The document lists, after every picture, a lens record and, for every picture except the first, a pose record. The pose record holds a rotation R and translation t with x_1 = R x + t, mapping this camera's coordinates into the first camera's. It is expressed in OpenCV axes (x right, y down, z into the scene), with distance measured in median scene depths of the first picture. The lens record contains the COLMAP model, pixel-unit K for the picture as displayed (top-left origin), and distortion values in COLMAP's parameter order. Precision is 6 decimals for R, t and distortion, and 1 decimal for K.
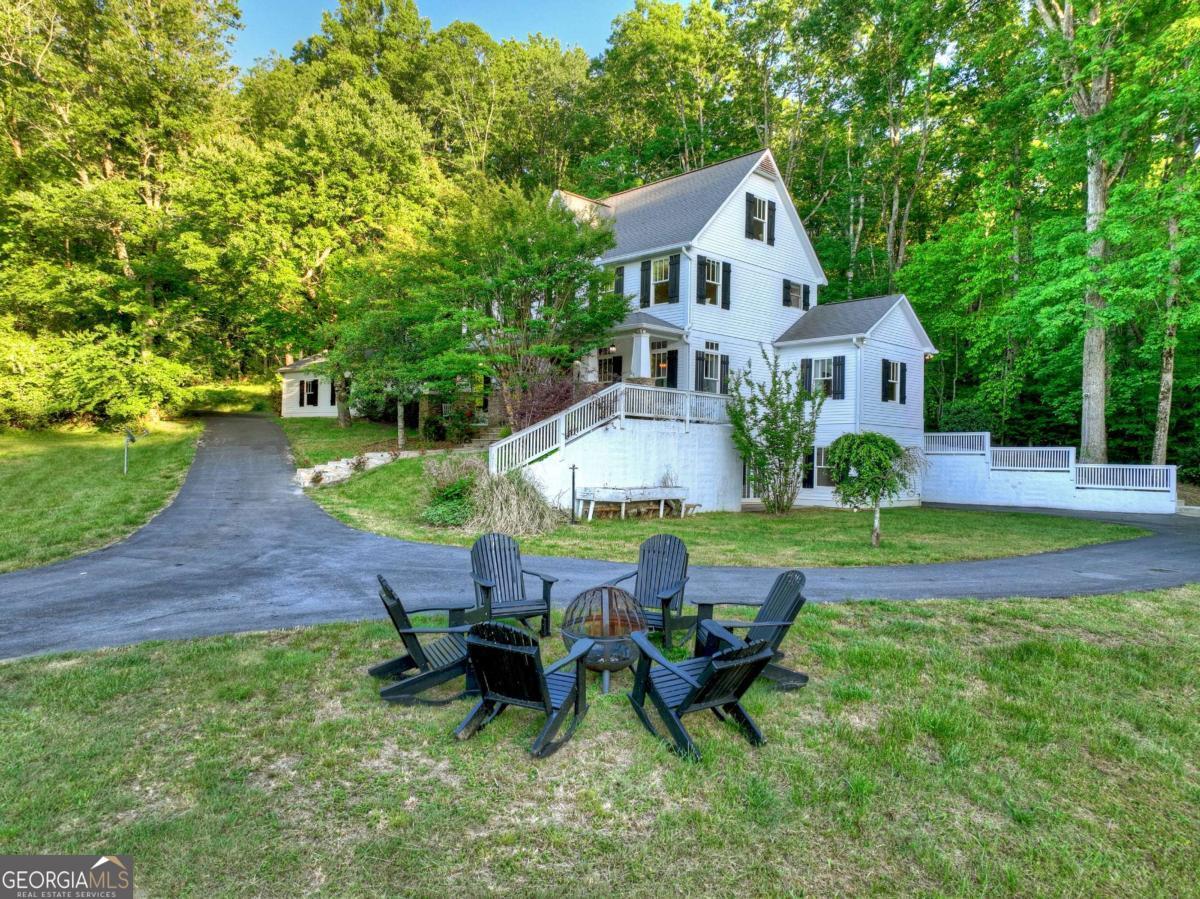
lens RADIAL K [[848.7, 0, 600.0], [0, 848.7, 449.5], [0, 0, 1]] dist [-0.000651, -0.000159]
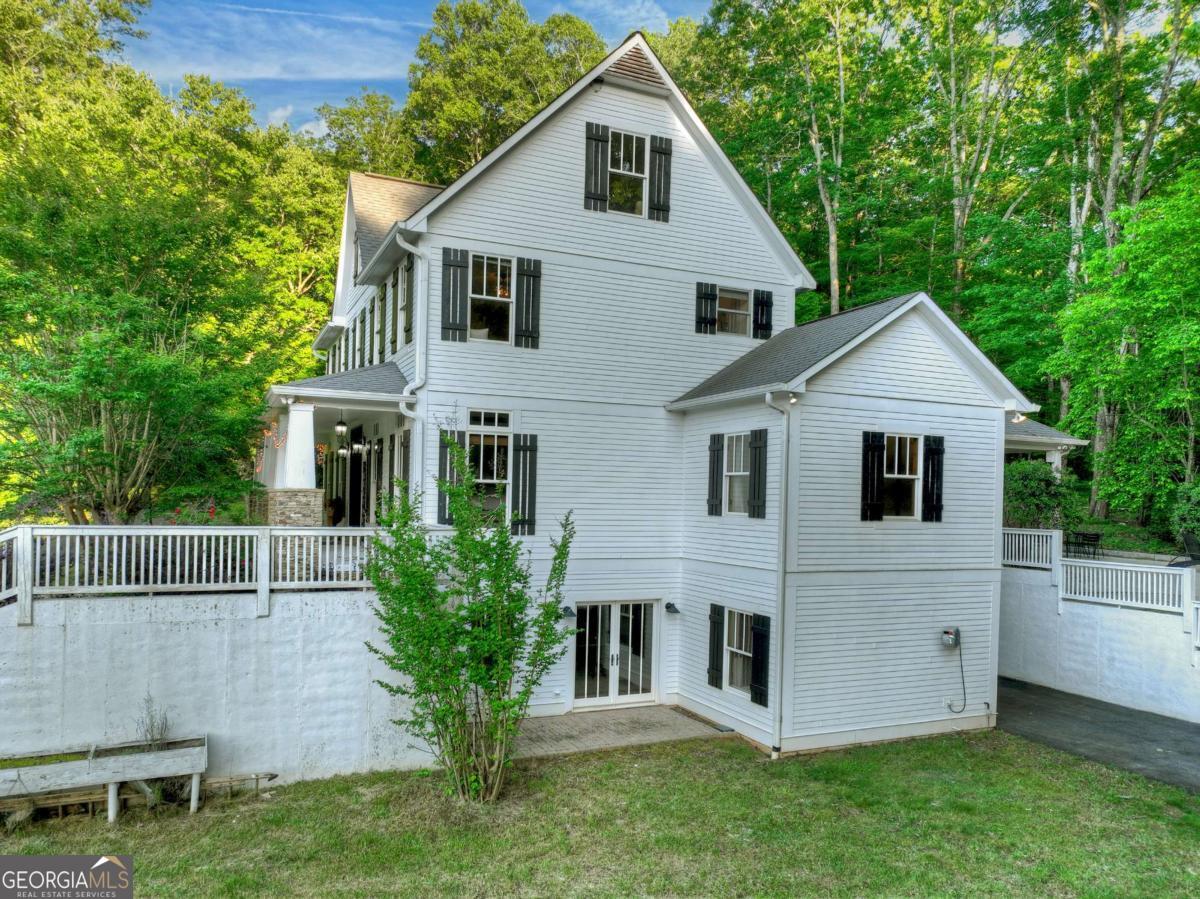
lens RADIAL K [[839.8, 0, 597.2], [0, 839.8, 501.4], [0, 0, 1]] dist [0.003065, 0.000885]
pose [[0.936857, 0.006722, -0.349648, 0.357825], [-0.001686, 0.999890, 0.014707, -0.074295], [0.349708, -0.013189, 0.936766, 0.503806]]
